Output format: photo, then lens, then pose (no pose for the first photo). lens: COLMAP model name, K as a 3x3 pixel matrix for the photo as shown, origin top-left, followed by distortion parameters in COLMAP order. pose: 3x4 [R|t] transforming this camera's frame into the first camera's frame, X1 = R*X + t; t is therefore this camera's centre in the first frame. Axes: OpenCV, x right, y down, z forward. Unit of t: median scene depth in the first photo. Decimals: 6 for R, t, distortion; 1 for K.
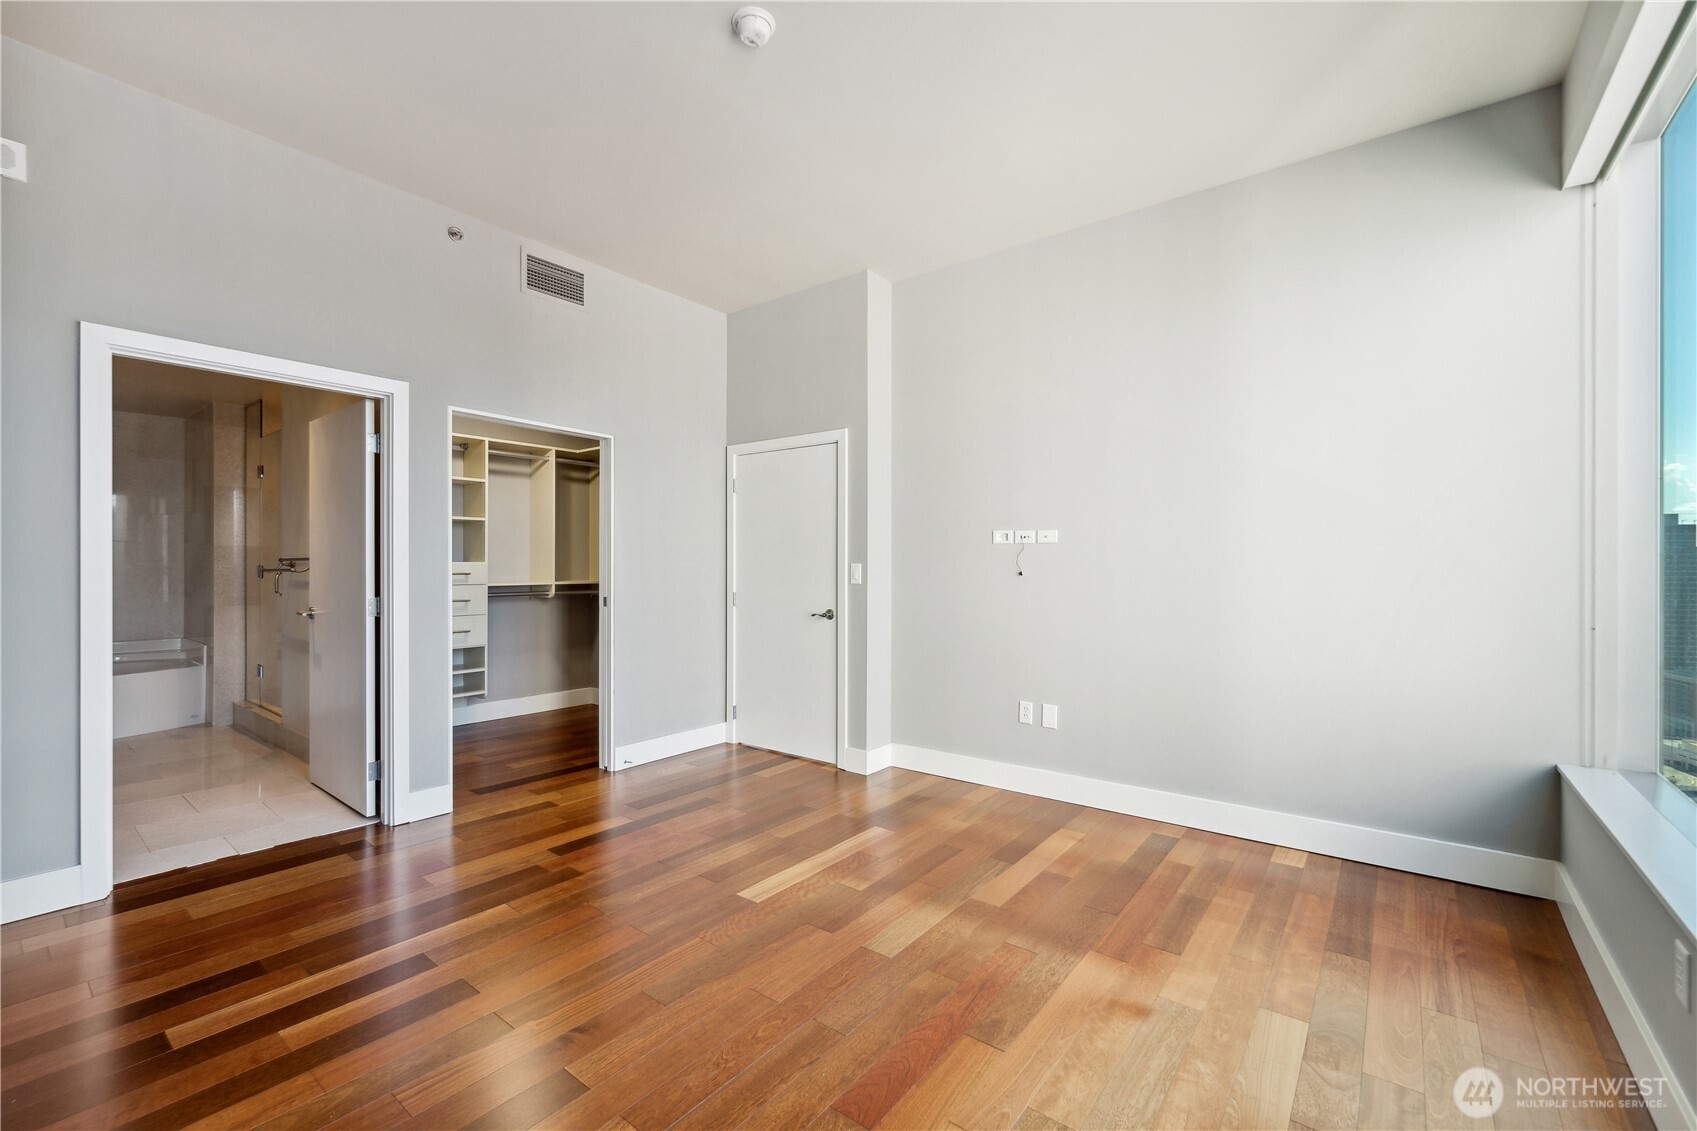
lens RADIAL K [[711.9, 0, 857.6], [0, 711.9, 556.4], [0, 0, 1]] dist [0.003724, -0.001444]
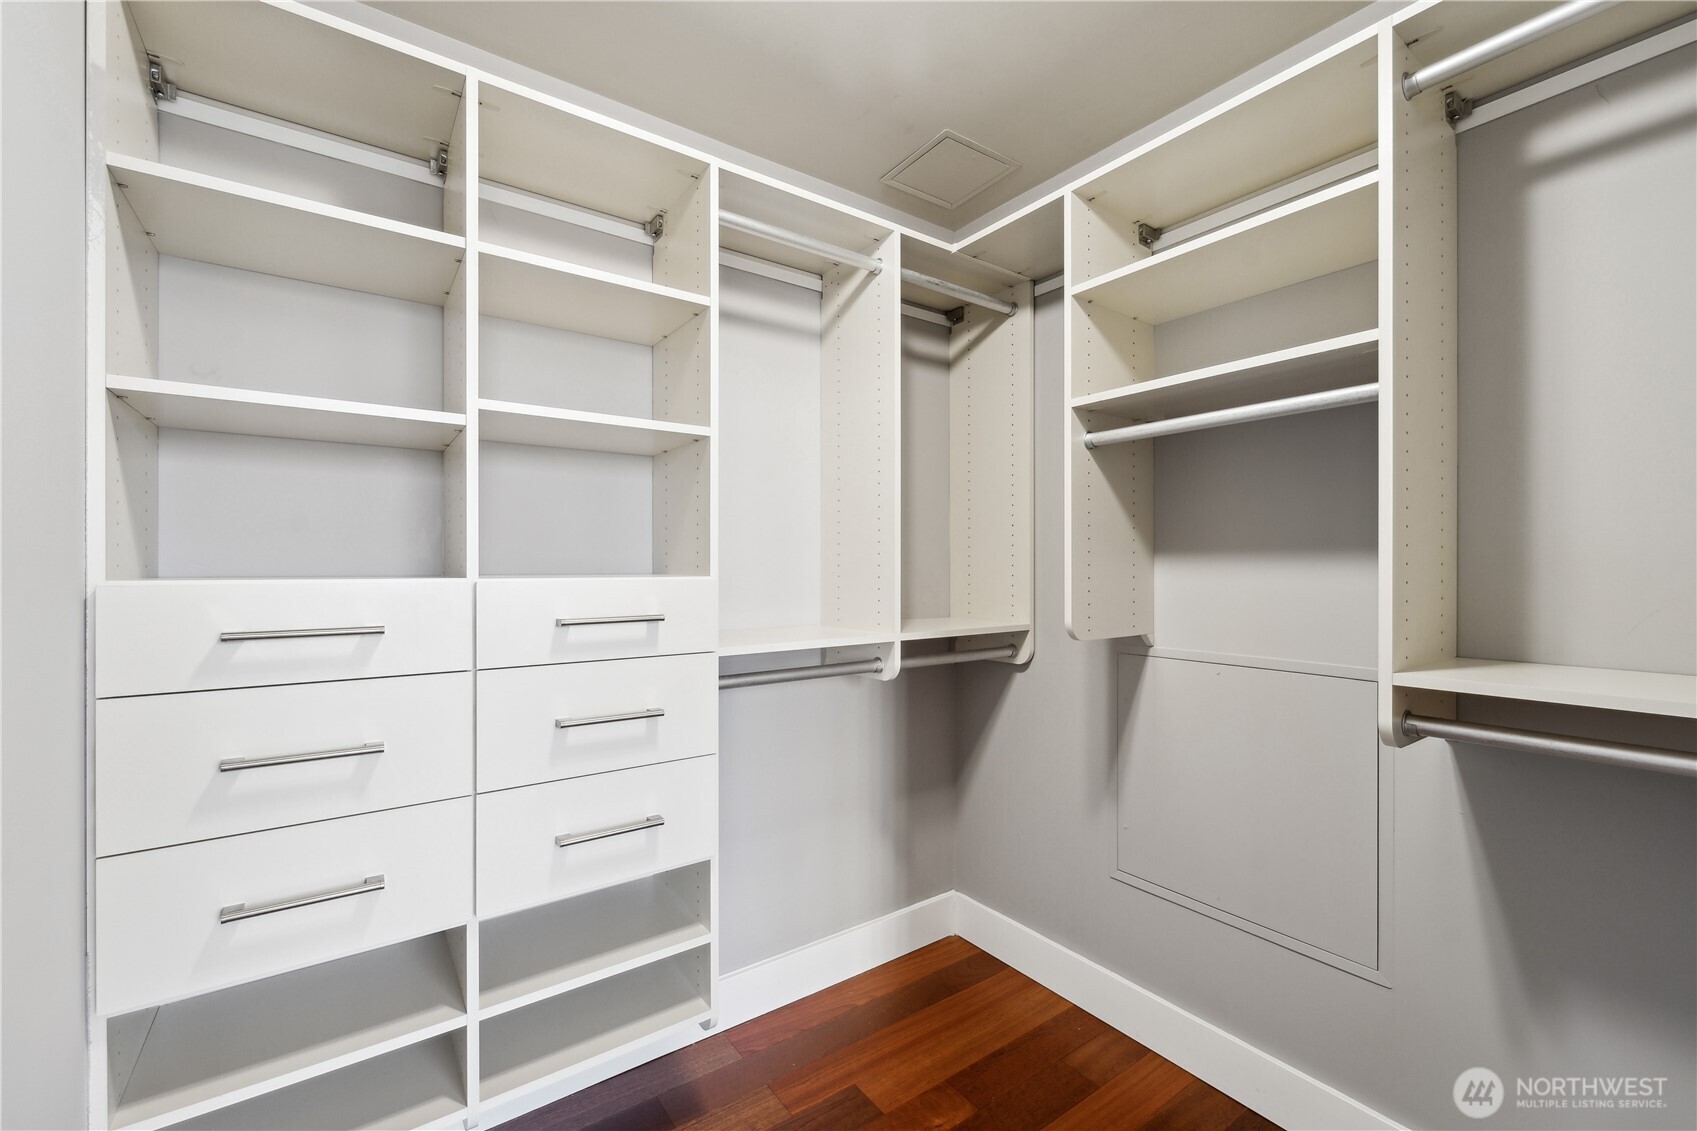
lens RADIAL K [[711.9, 0, 852.8], [0, 711.9, 563.1], [0, 0, 1]] dist [0.003724, -0.001444]
pose [[0.960158, 0.000097, -0.279457, -0.353656], [0.001863, 0.999975, 0.006748, 0.000535], [0.279451, -0.007000, 0.960134, 0.675003]]
